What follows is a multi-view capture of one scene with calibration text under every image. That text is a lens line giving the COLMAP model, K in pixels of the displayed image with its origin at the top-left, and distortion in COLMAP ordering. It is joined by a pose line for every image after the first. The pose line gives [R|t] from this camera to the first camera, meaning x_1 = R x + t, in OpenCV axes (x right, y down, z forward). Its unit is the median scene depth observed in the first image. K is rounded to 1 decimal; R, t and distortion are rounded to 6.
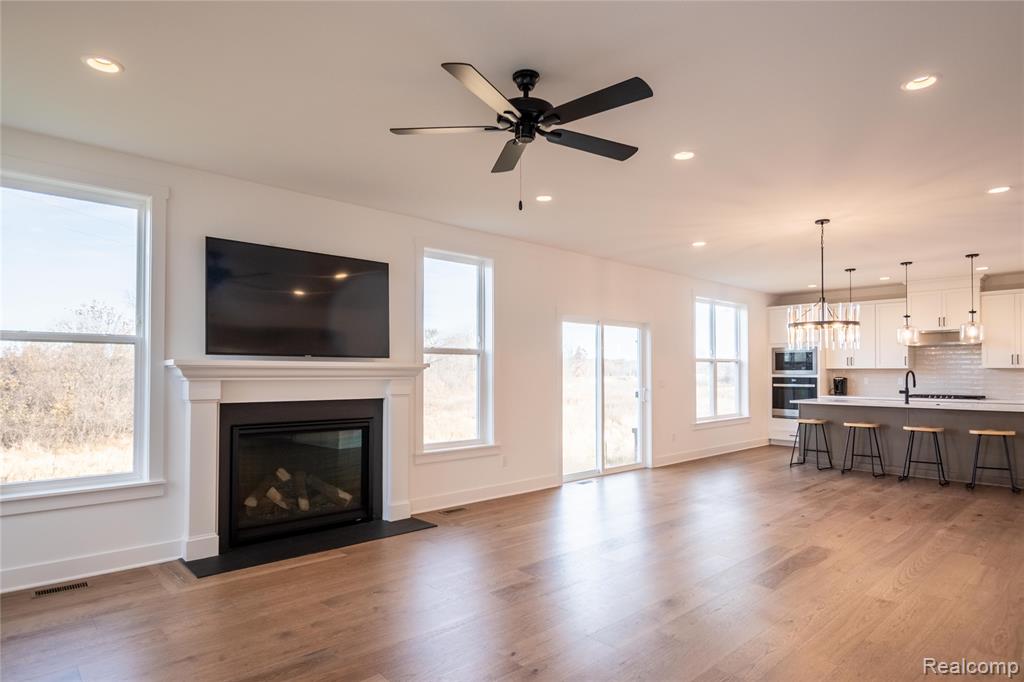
lens RADIAL K [[576.7, 0, 514.2], [0, 576.7, 358.2], [0, 0, 1]] dist [-0.002875, -0.000848]
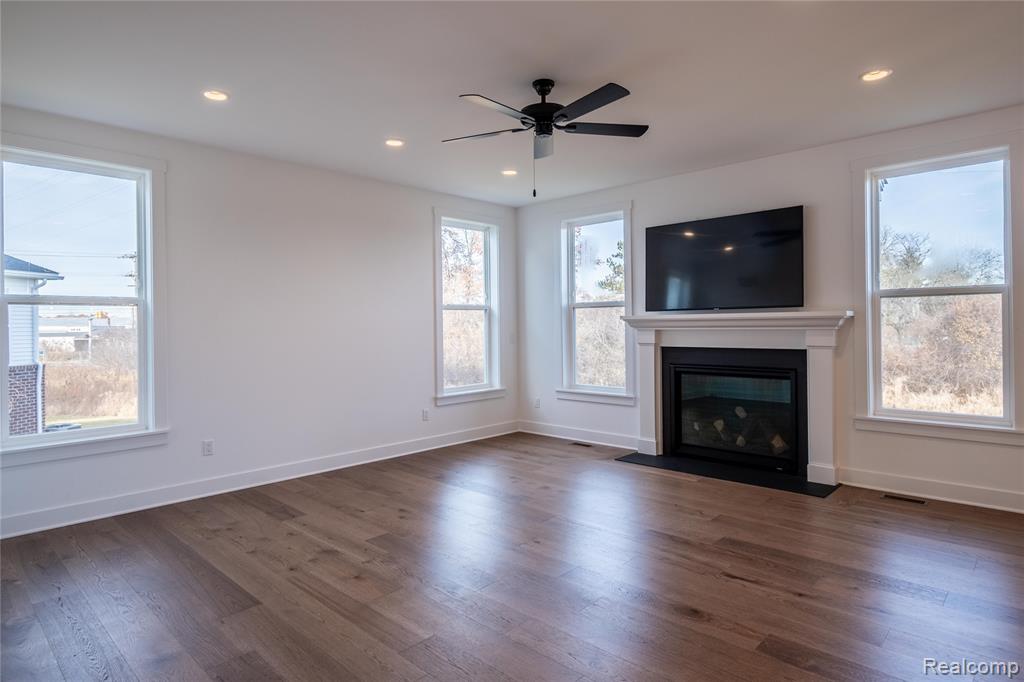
lens RADIAL K [[572.6, 0, 510.2], [0, 572.6, 326.9], [0, 0, 1]] dist [0.001461, 0.000185]
pose [[0.053226, 0.000831, -0.998582, 0.453916], [0.036556, 0.999328, 0.002780, 0.008115], [0.997913, -0.036652, 0.053160, 0.312798]]
